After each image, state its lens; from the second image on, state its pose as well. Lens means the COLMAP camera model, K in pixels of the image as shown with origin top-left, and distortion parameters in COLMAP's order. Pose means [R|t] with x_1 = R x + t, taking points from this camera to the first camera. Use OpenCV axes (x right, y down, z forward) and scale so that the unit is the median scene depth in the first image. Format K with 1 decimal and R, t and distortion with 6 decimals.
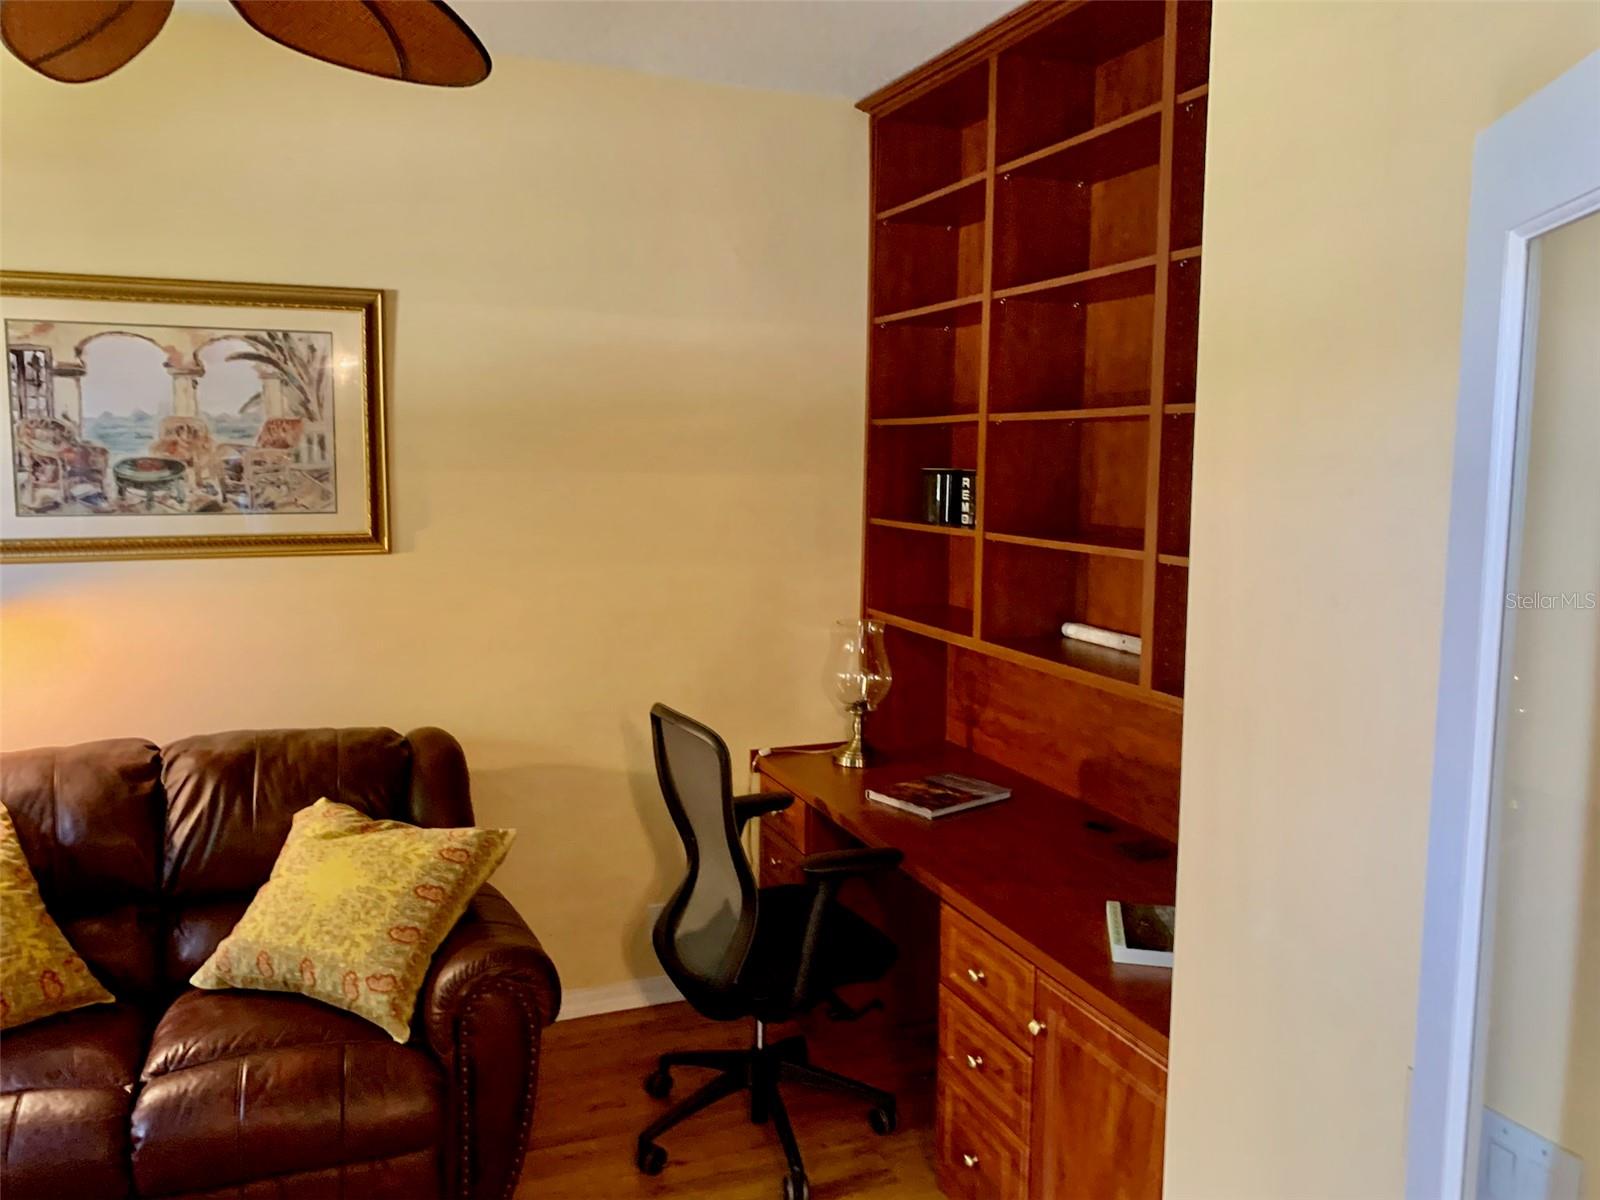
lens RADIAL K [[1233.8, 0, 797.7], [0, 1233.8, 569.0], [0, 0, 1]] dist [0.019928, -0.008742]
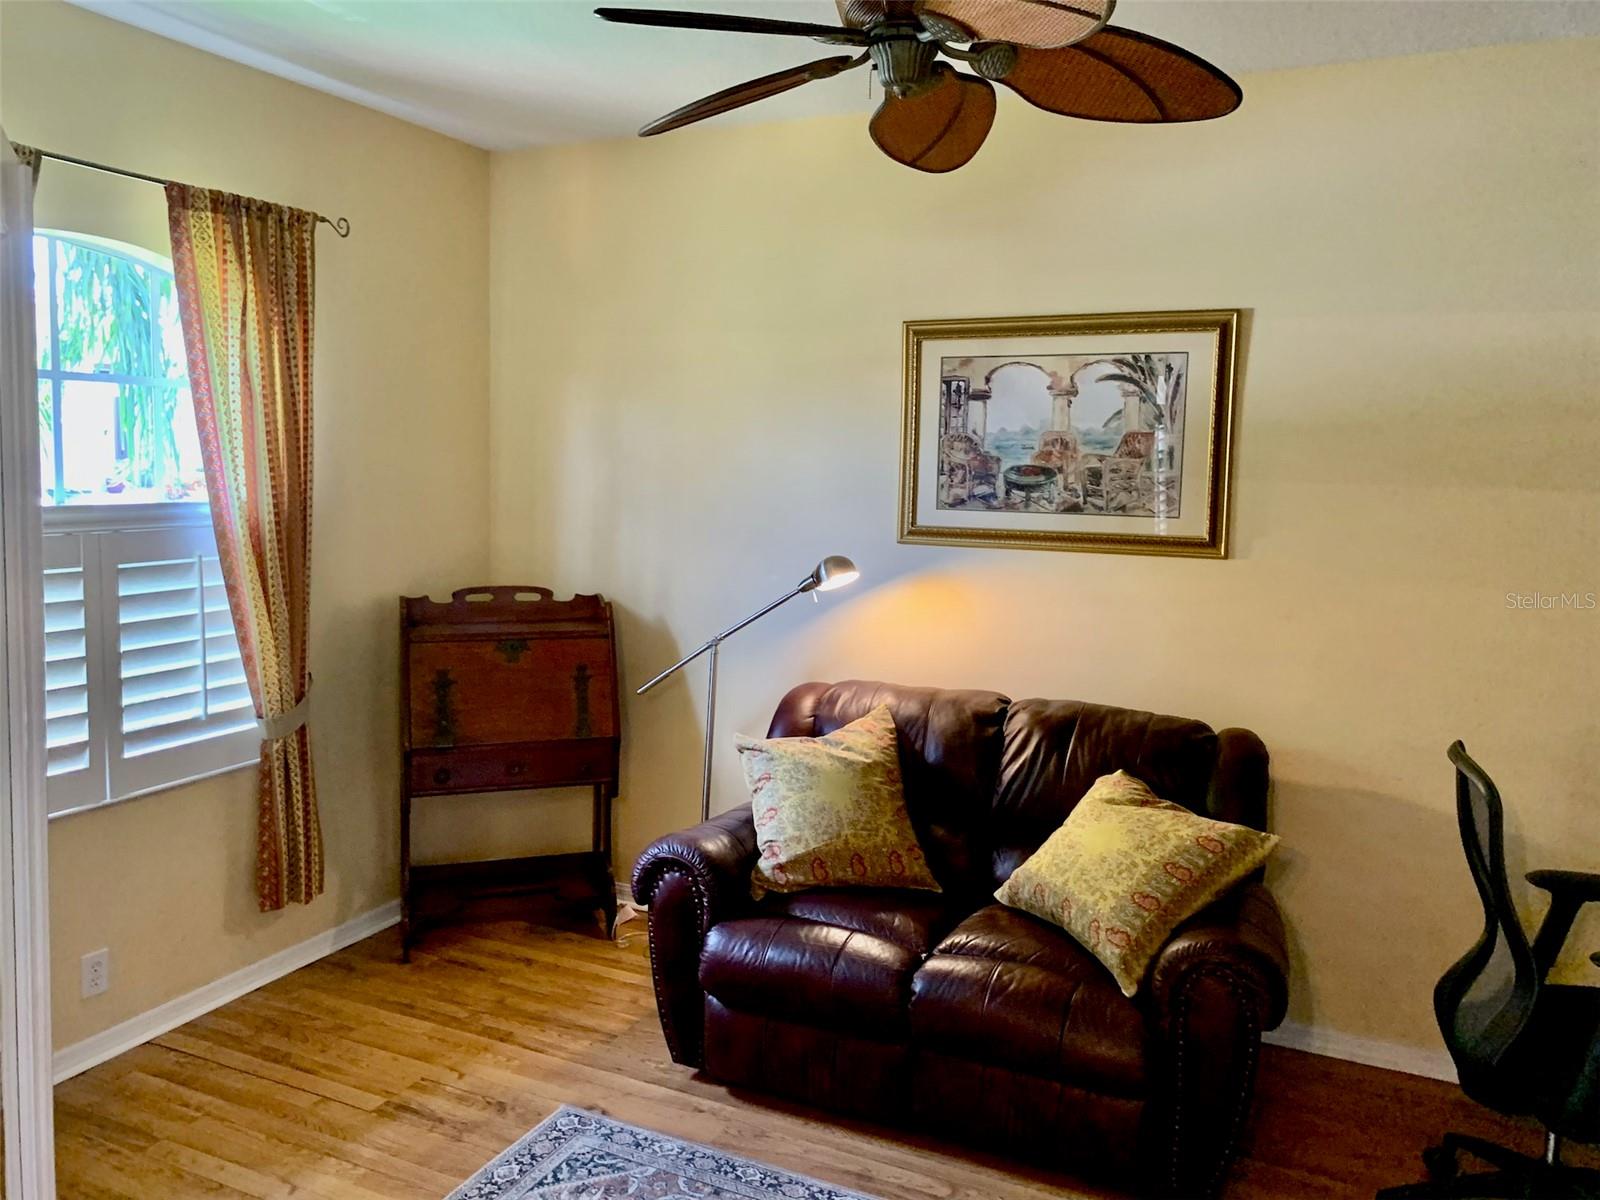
lens RADIAL K [[1219.9, 0, 785.8], [0, 1219.9, 570.0], [0, 0, 1]] dist [0.015157, -0.015924]
pose [[0.671939, 0.070584, -0.737235, 0.217961], [-0.086139, 0.996140, 0.016862, 0.013728], [0.735580, 0.052175, 0.675426, 0.026778]]
